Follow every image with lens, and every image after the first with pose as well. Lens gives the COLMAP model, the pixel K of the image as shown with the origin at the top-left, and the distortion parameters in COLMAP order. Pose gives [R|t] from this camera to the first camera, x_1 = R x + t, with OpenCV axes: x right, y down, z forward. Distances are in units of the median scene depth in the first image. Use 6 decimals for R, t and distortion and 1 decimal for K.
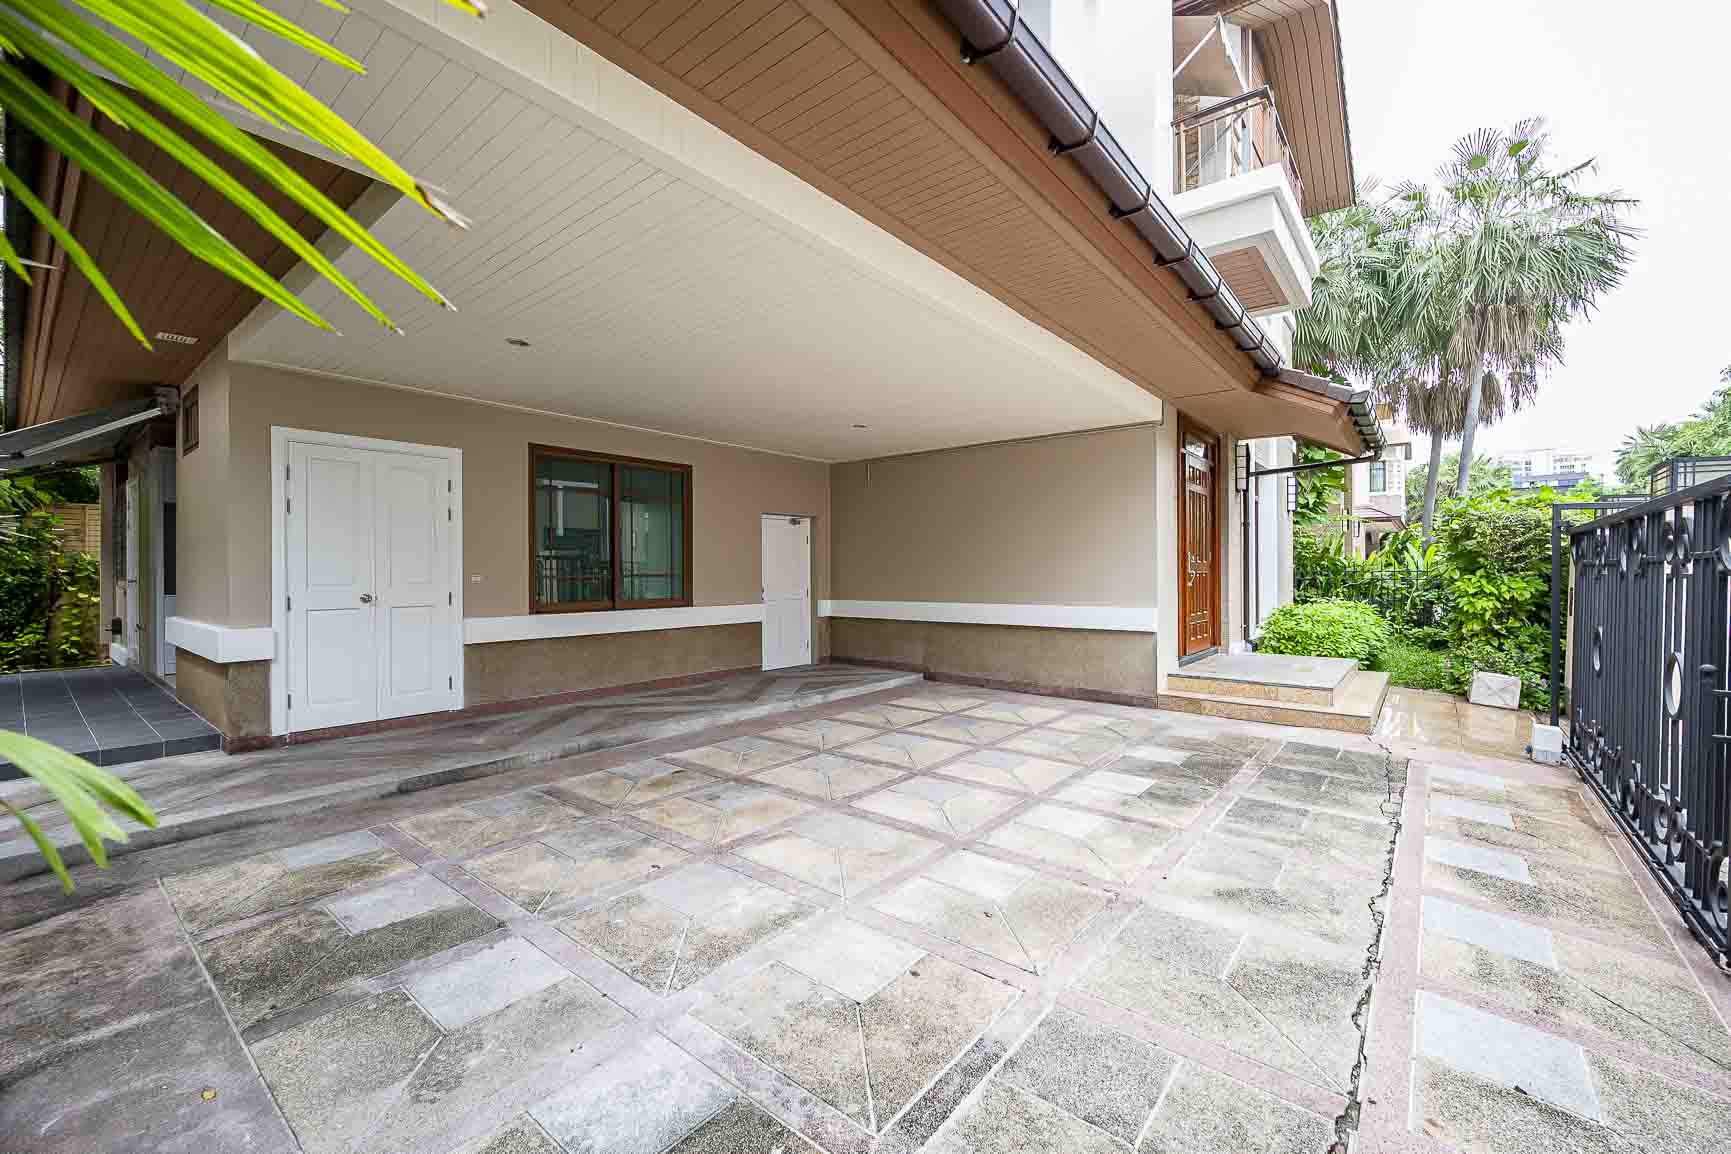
lens RADIAL K [[719.5, 0, 830.9], [0, 719.5, 567.6], [0, 0, 1]] dist [-0.015994, 0.000237]
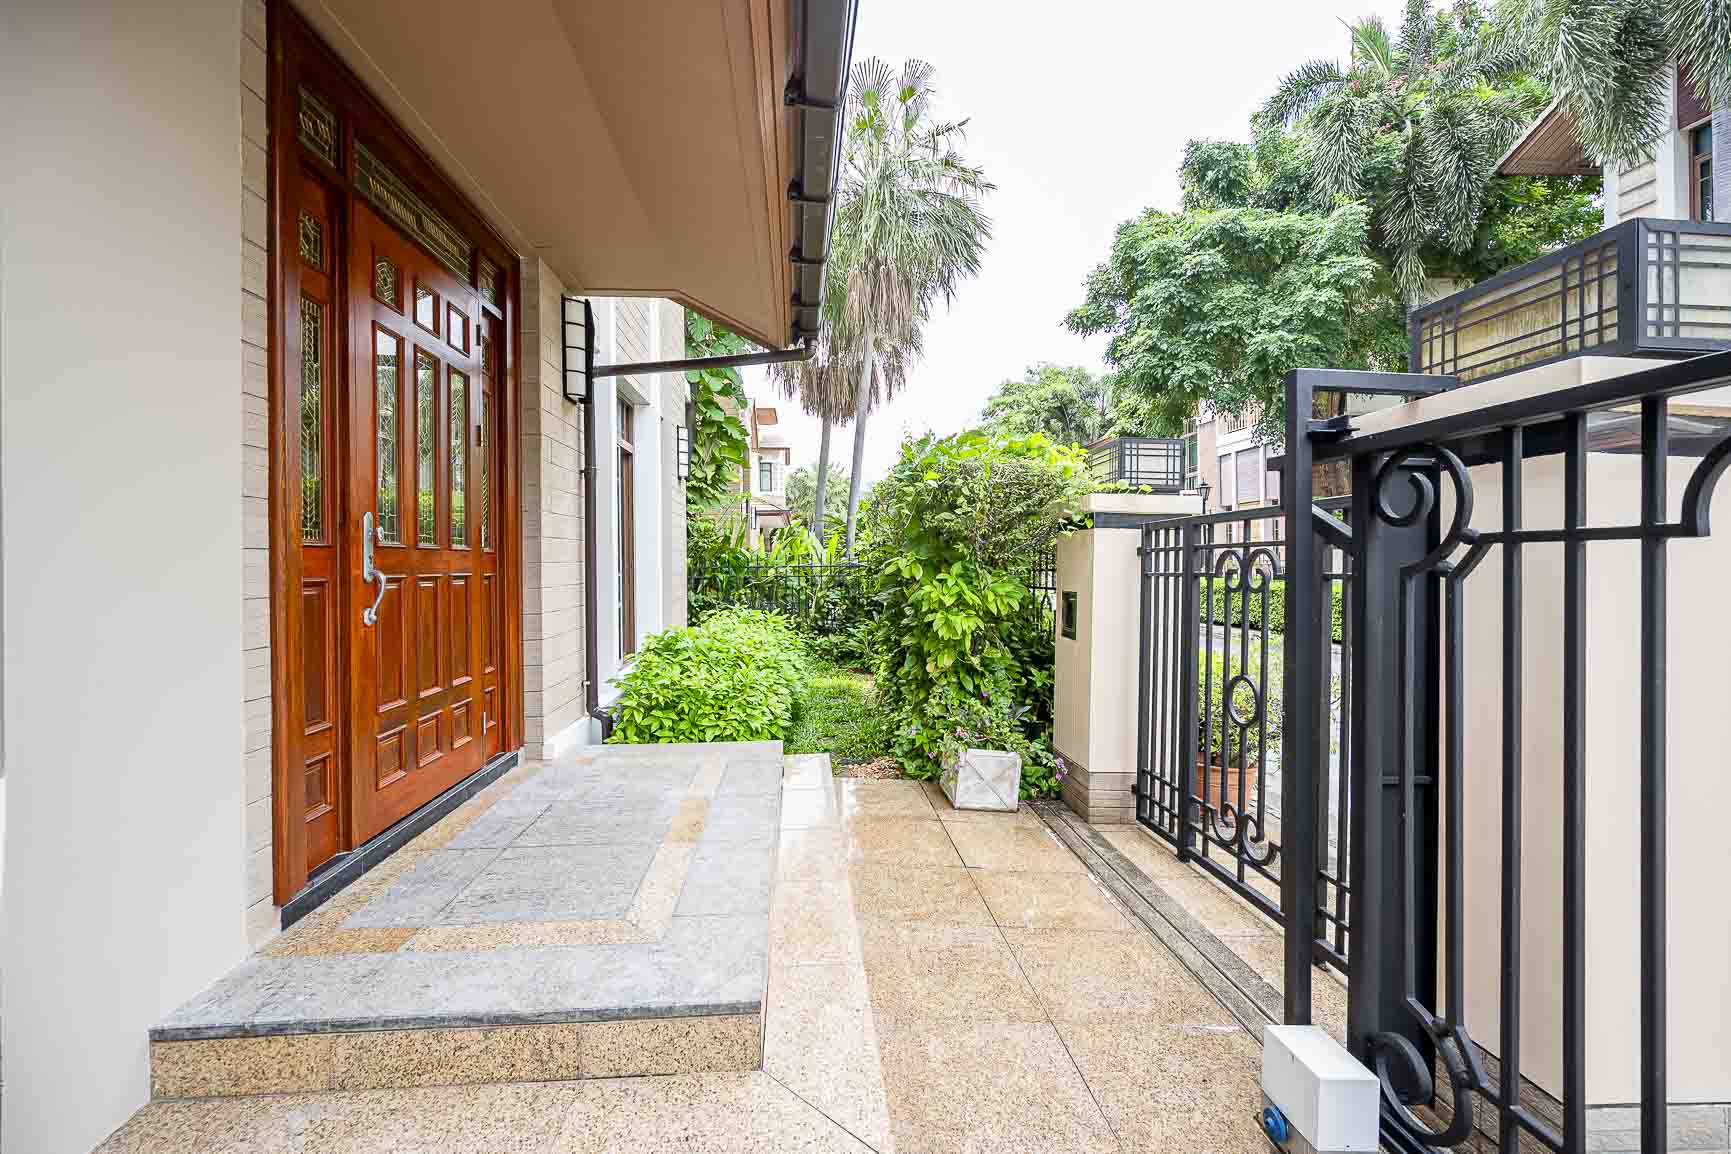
lens RADIAL K [[719.5, 0, 830.9], [0, 719.5, 567.6], [0, 0, 1]] dist [-0.015994, 0.000237]
pose [[0.729994, -0.010292, 0.683376, 0.364690], [0.006959, 0.999947, 0.007627, 0.000847], [-0.683418, -0.000812, 0.730027, 0.530467]]
